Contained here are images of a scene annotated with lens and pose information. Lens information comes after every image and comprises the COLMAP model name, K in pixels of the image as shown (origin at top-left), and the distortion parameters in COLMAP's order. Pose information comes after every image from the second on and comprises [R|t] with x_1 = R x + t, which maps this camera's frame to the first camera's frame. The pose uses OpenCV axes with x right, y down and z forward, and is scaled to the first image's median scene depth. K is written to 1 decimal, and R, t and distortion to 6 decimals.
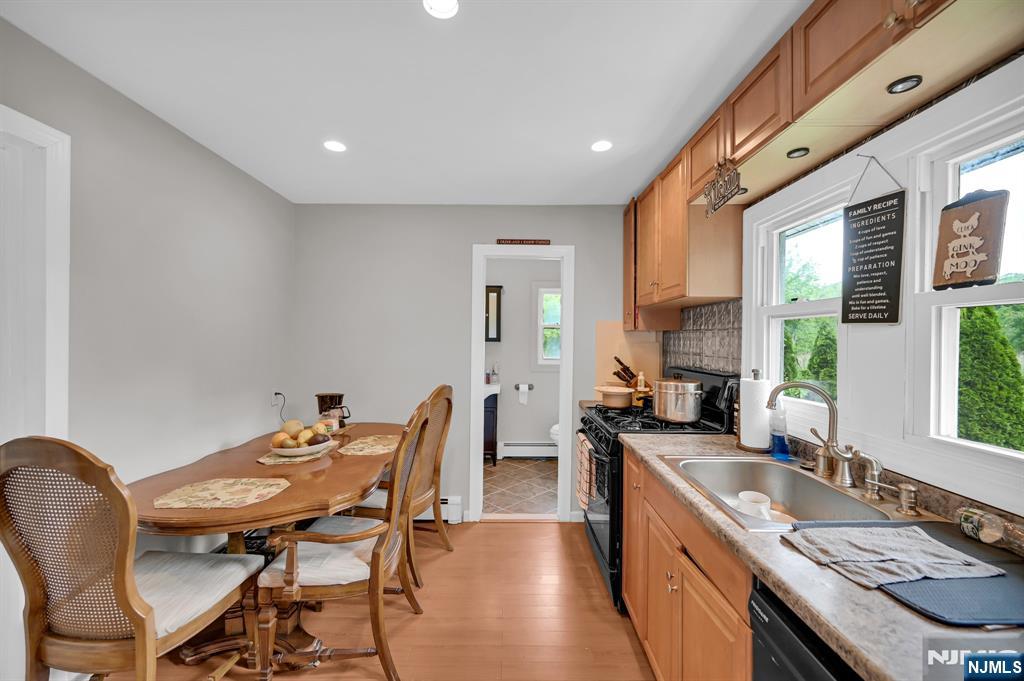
lens RADIAL K [[418.2, 0, 505.0], [0, 418.2, 338.6], [0, 0, 1]] dist [0.001067, 0.001028]
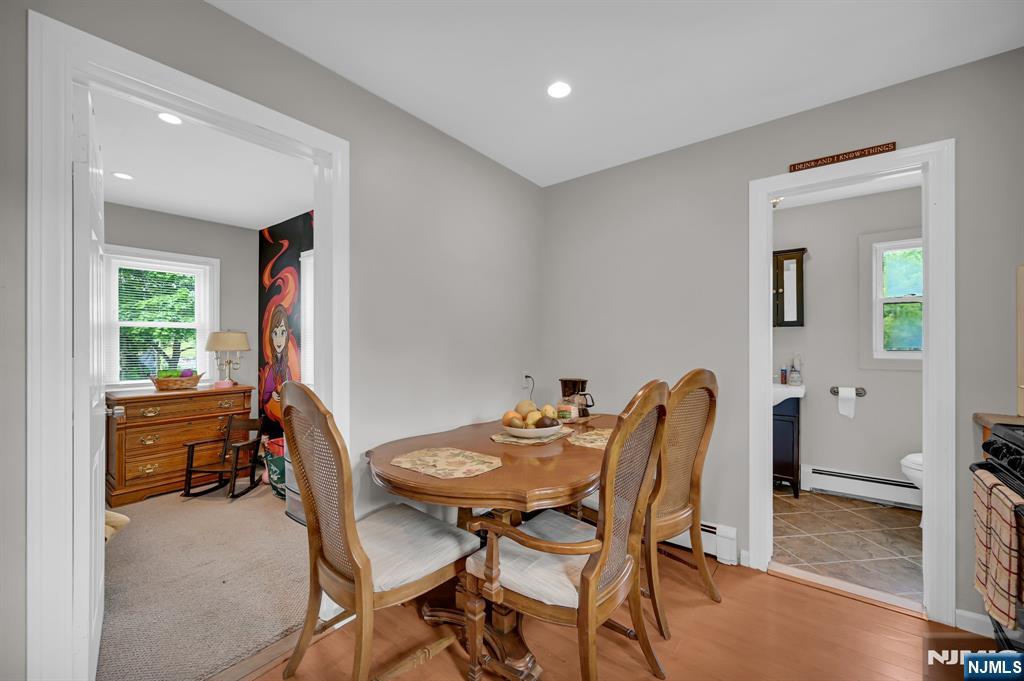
lens RADIAL K [[418.2, 0, 498.8], [0, 418.2, 334.1], [0, 0, 1]] dist [0.001067, 0.001028]
pose [[0.794056, -0.013549, -0.607693, 0.018399], [0.003627, 0.999839, -0.017553, 0.058943], [0.607833, 0.011734, 0.793978, 0.199585]]
